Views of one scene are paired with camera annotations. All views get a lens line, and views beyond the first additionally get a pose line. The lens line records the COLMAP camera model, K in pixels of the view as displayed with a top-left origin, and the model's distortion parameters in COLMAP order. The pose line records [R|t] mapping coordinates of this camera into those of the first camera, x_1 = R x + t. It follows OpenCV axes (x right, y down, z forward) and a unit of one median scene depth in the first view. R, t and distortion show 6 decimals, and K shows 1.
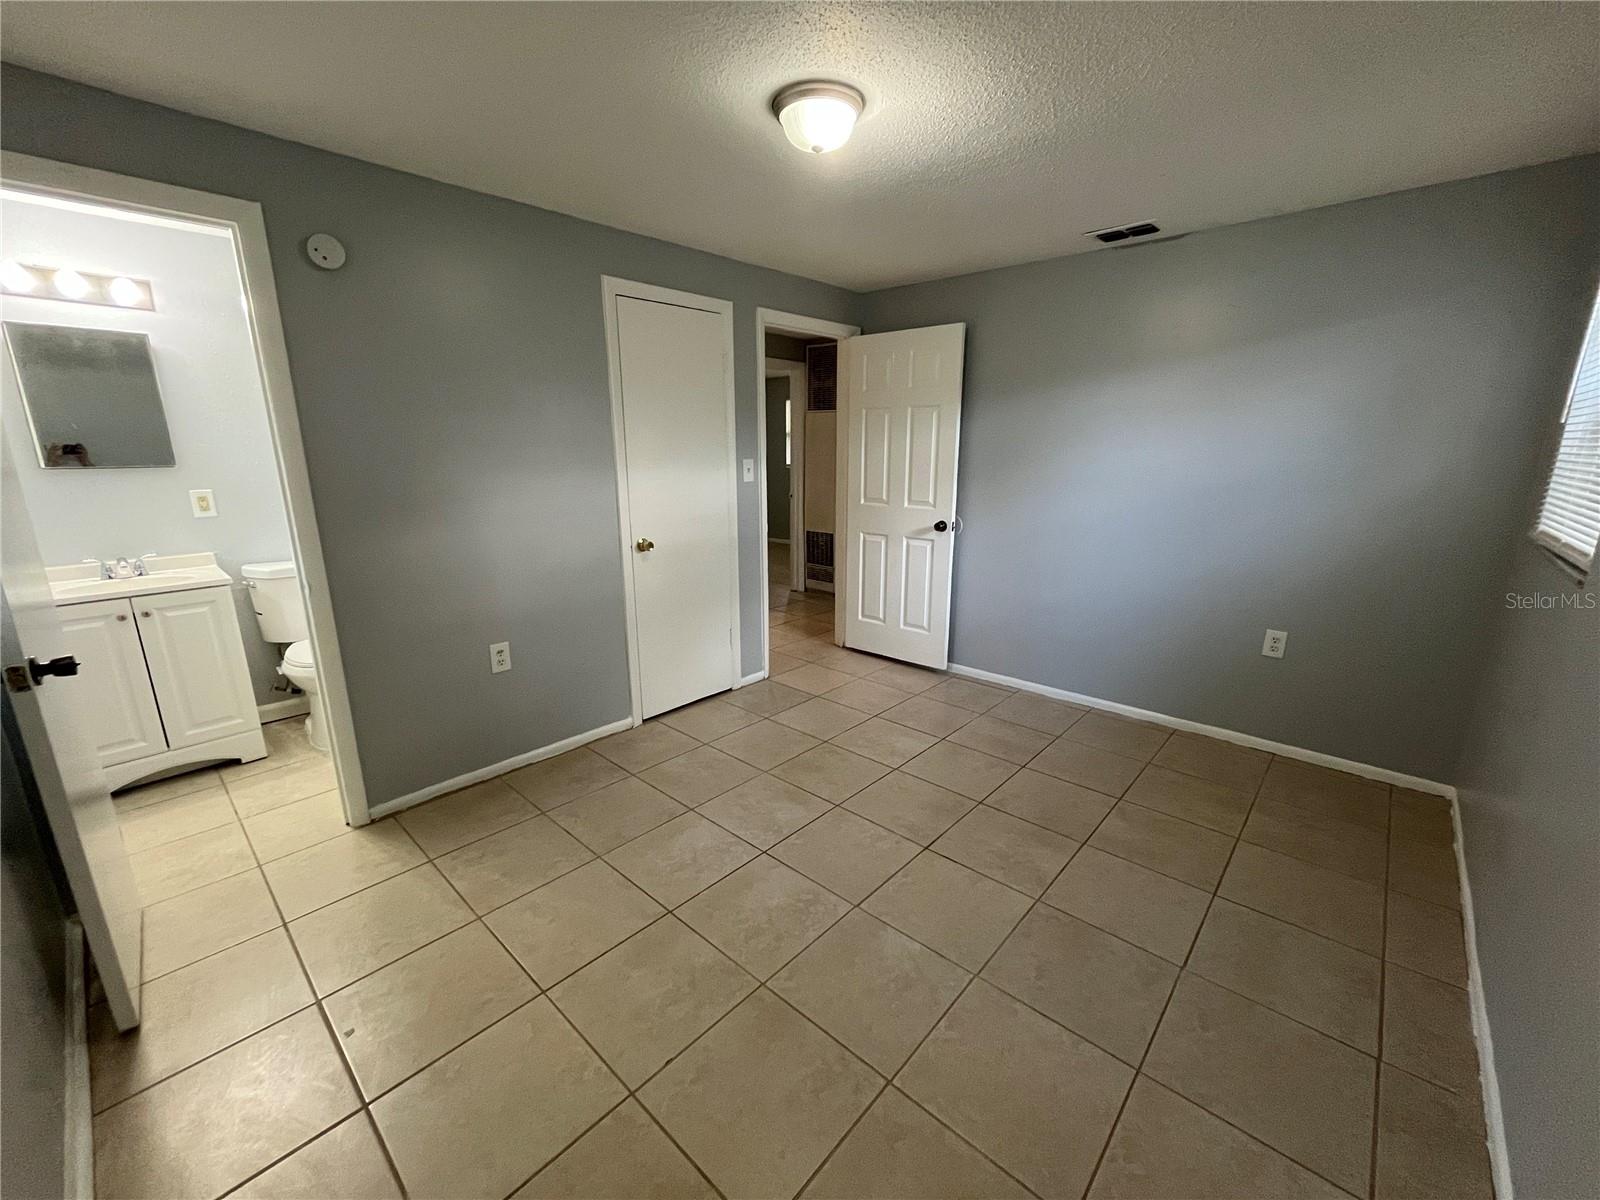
lens RADIAL K [[645.9, 0, 800.0], [0, 645.9, 600.0], [0, 0, 1]] dist [-0.000345, -0.000192]
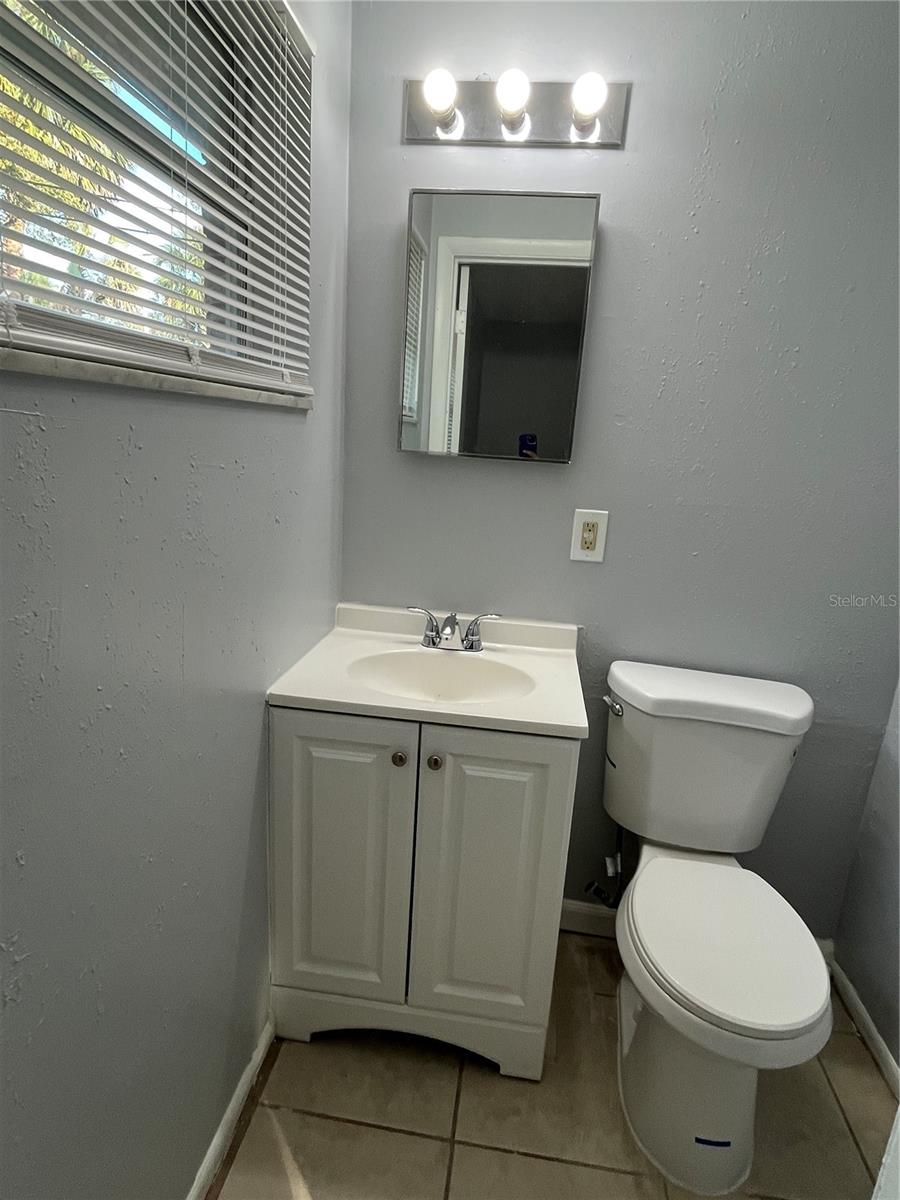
lens RADIAL K [[637.8, 0, 450.0], [0, 637.8, 600.0], [0, 0, 1]] dist [-0.001155, -0.000126]
pose [[0.572695, 0.239311, -0.784060, -0.664108], [-0.258454, 0.960372, 0.104344, -0.144762], [0.777960, 0.142886, 0.611851, 0.701342]]
